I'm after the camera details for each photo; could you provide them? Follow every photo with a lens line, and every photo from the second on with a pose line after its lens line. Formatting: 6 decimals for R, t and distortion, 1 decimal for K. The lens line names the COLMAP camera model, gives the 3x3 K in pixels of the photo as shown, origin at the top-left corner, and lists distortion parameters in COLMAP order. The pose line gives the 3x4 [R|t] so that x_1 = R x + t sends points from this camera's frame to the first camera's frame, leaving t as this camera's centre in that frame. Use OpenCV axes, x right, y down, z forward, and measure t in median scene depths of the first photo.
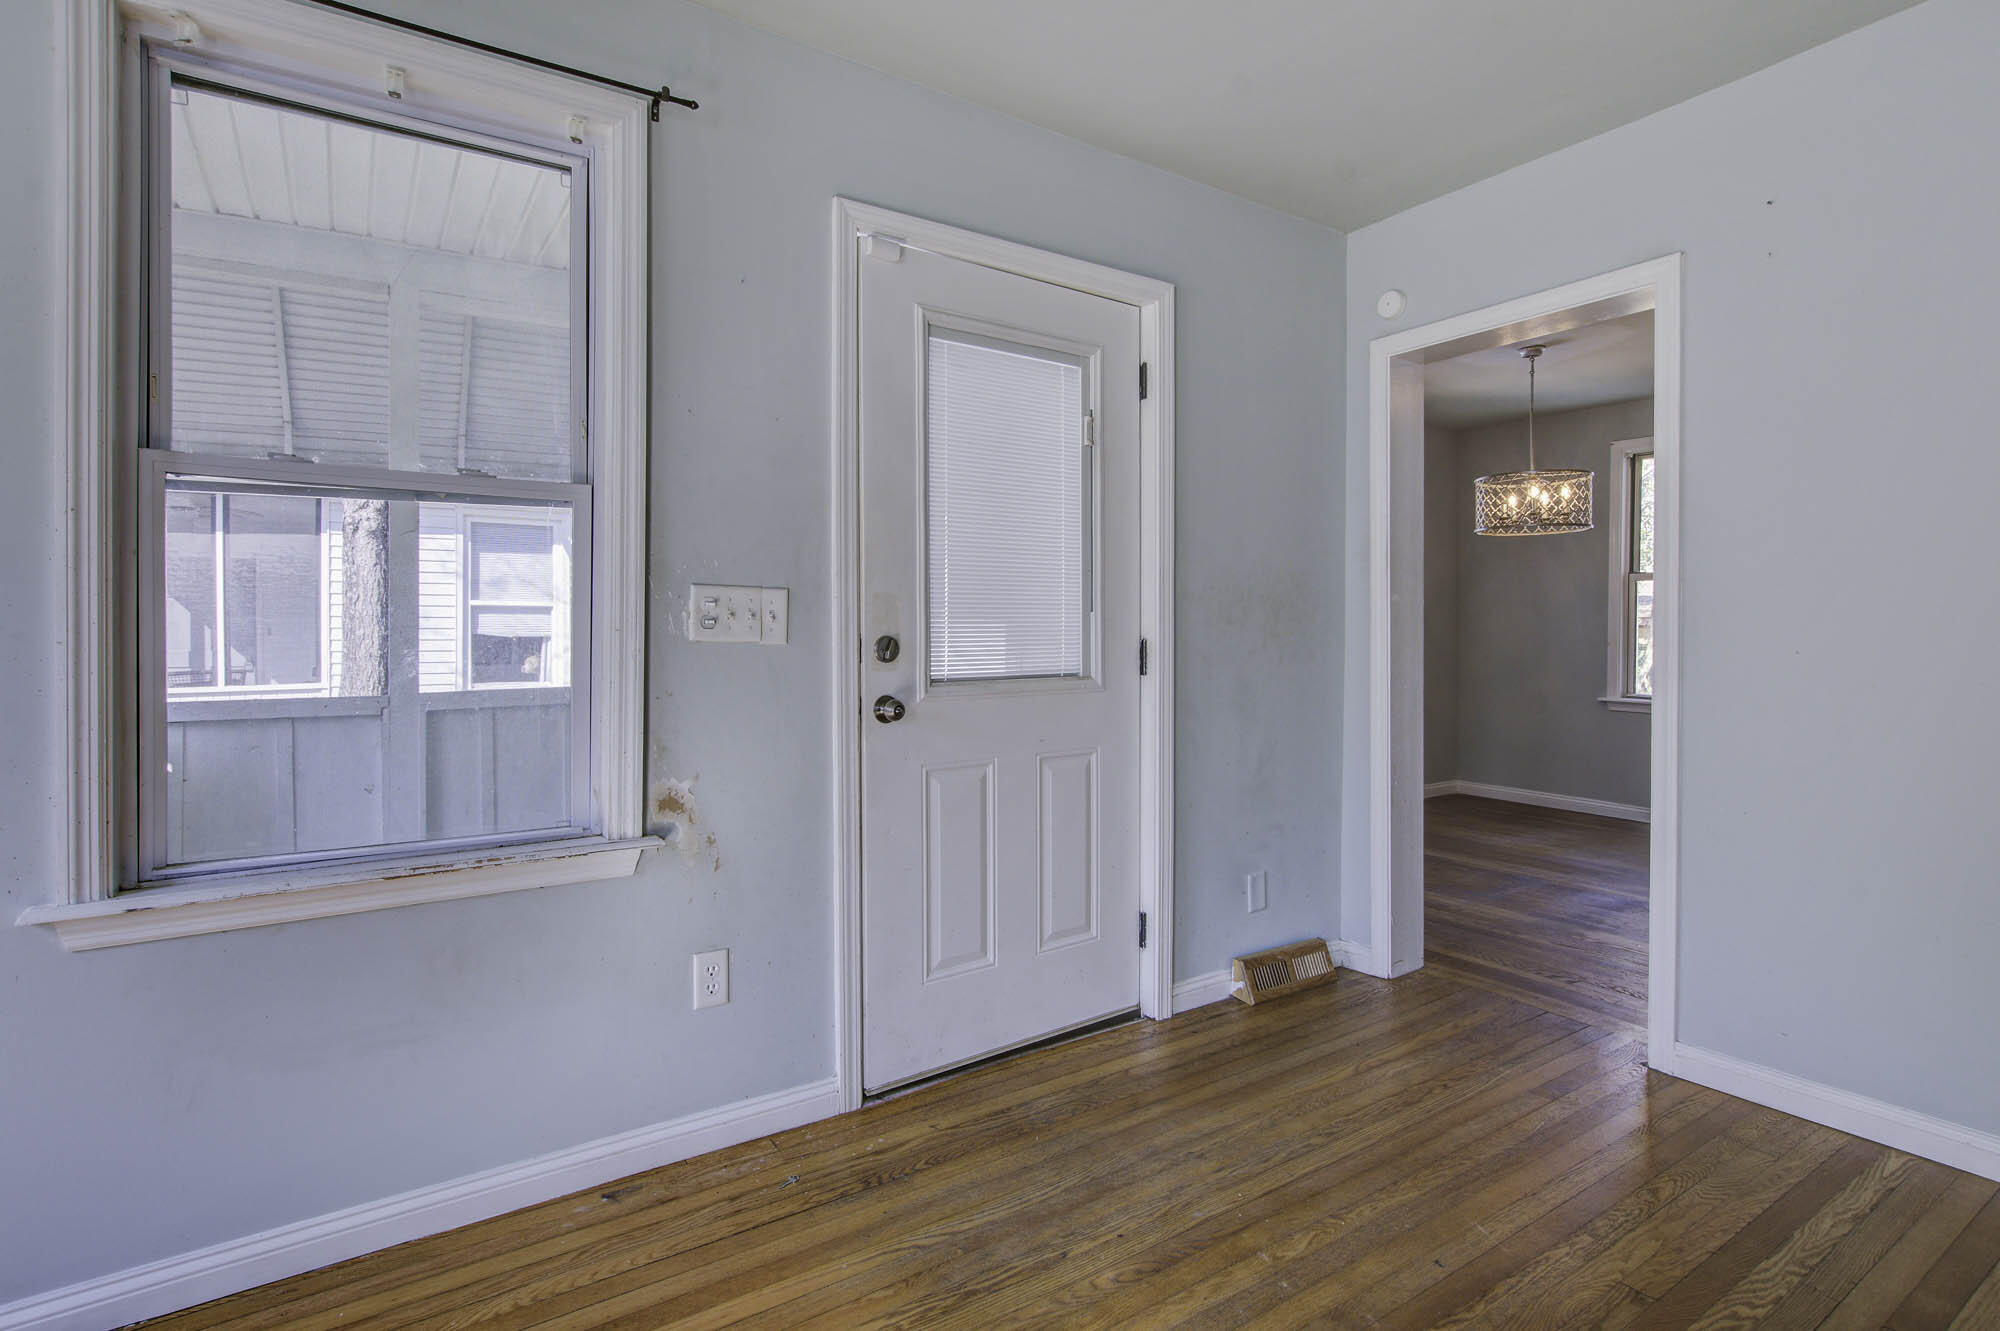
lens RADIAL K [[982.4, 0, 995.8], [0, 982.4, 645.6], [0, 0, 1]] dist [-0.004306, -0.001562]
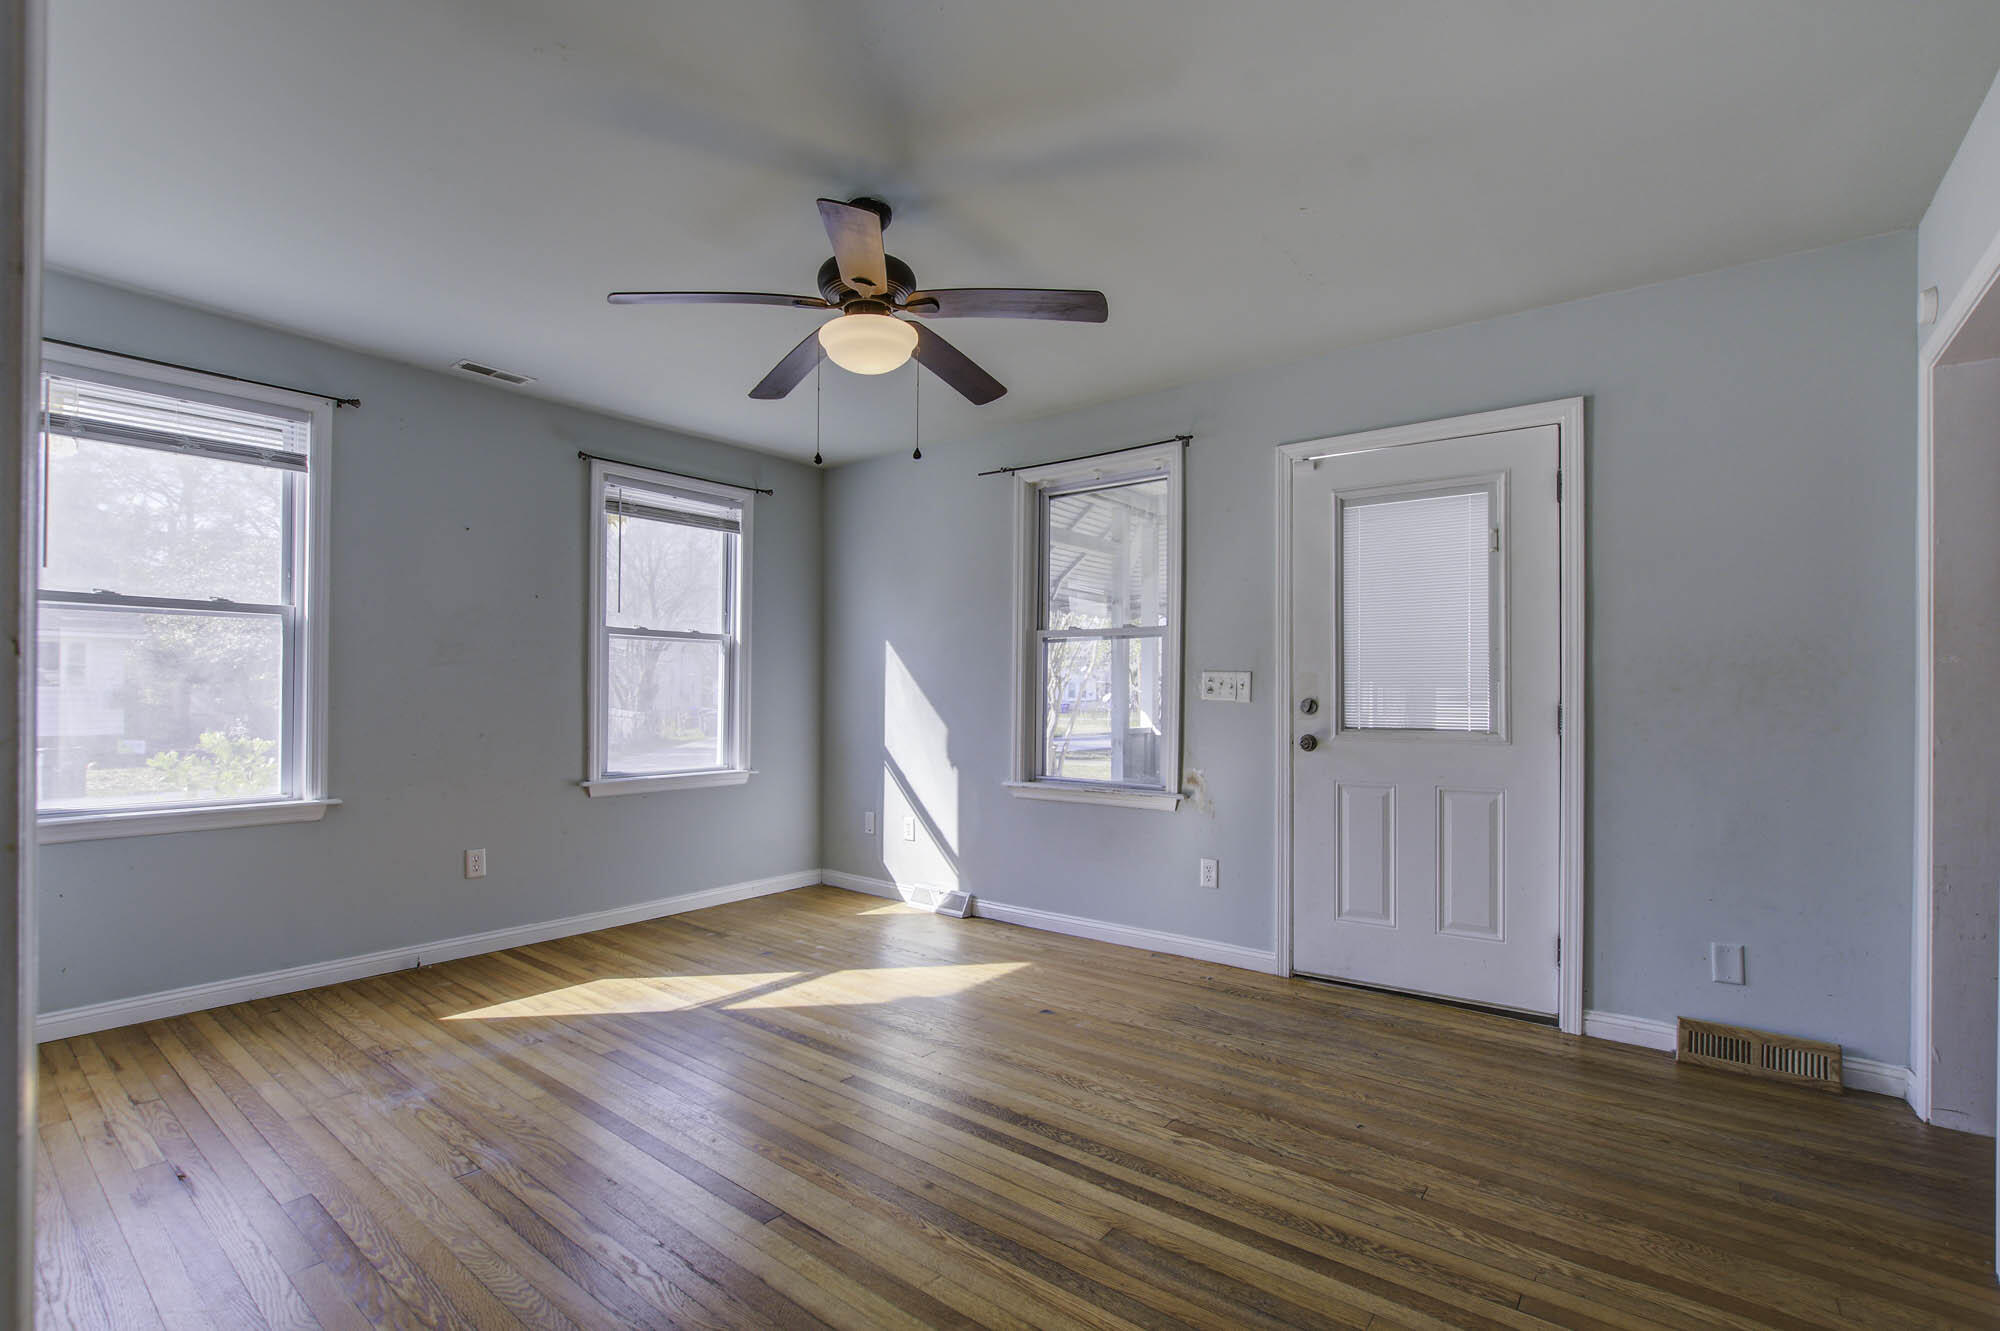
lens RADIAL K [[895.7, 0, 1000.7], [0, 895.7, 682.1], [0, 0, 1]] dist [-0.016863, 0.002788]
pose [[0.320001, -0.003044, -0.947412, 1.177626], [-0.013505, 0.999879, -0.007774, -0.018899], [0.947321, 0.015283, 0.319921, 0.031540]]
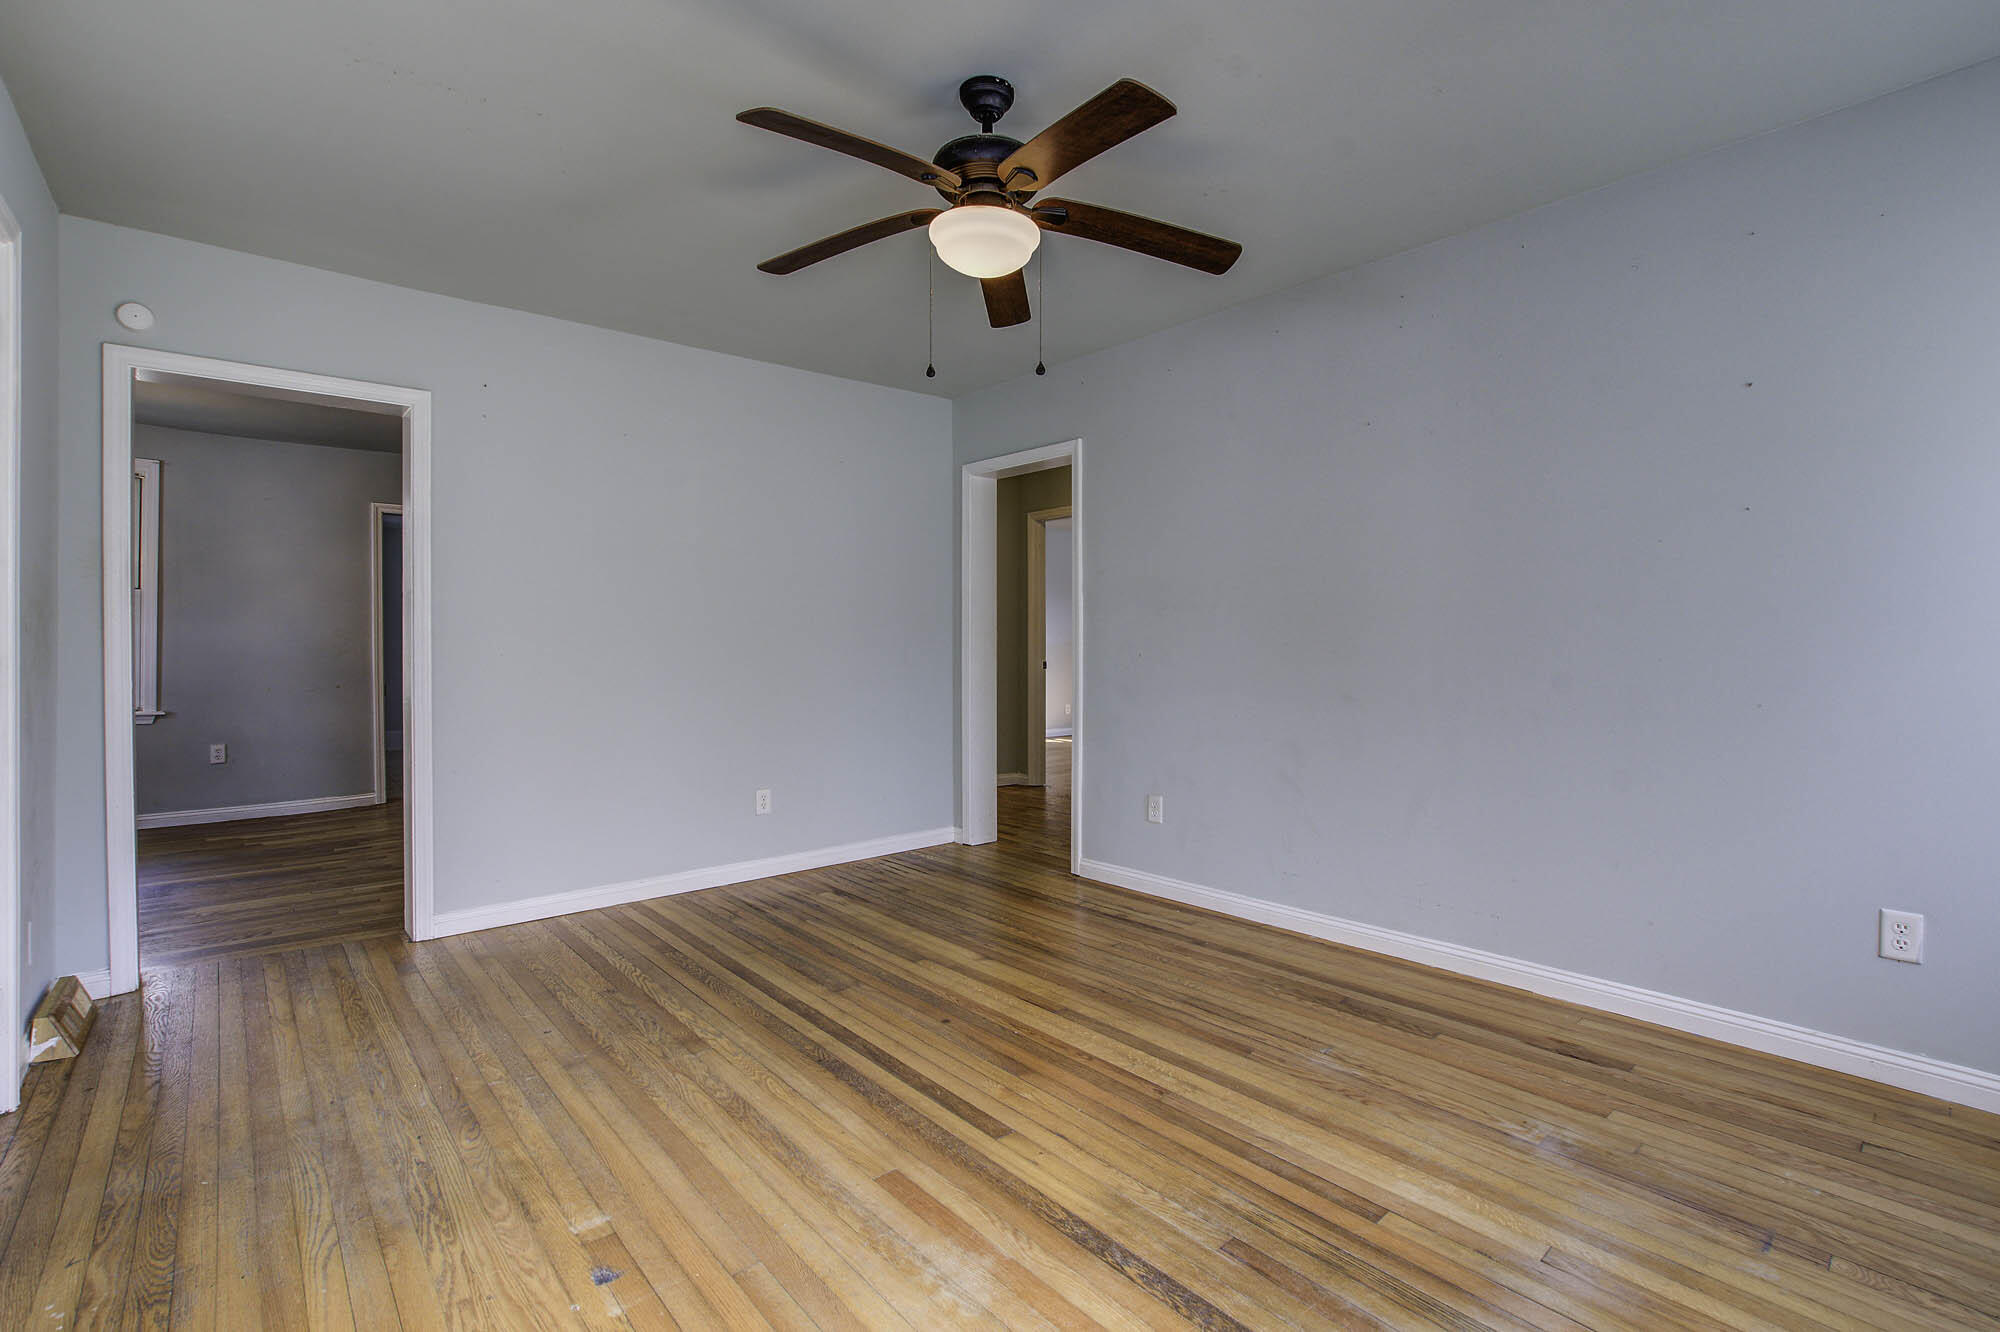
lens RADIAL K [[895.7, 0, 999.9], [0, 895.7, 657.7], [0, 0, 1]] dist [-0.016863, 0.002788]
pose [[-0.133798, -0.008472, 0.990972, -0.837964], [0.009742, 0.999904, 0.009864, 0.001414], [-0.990961, 0.010974, -0.133703, 0.336714]]
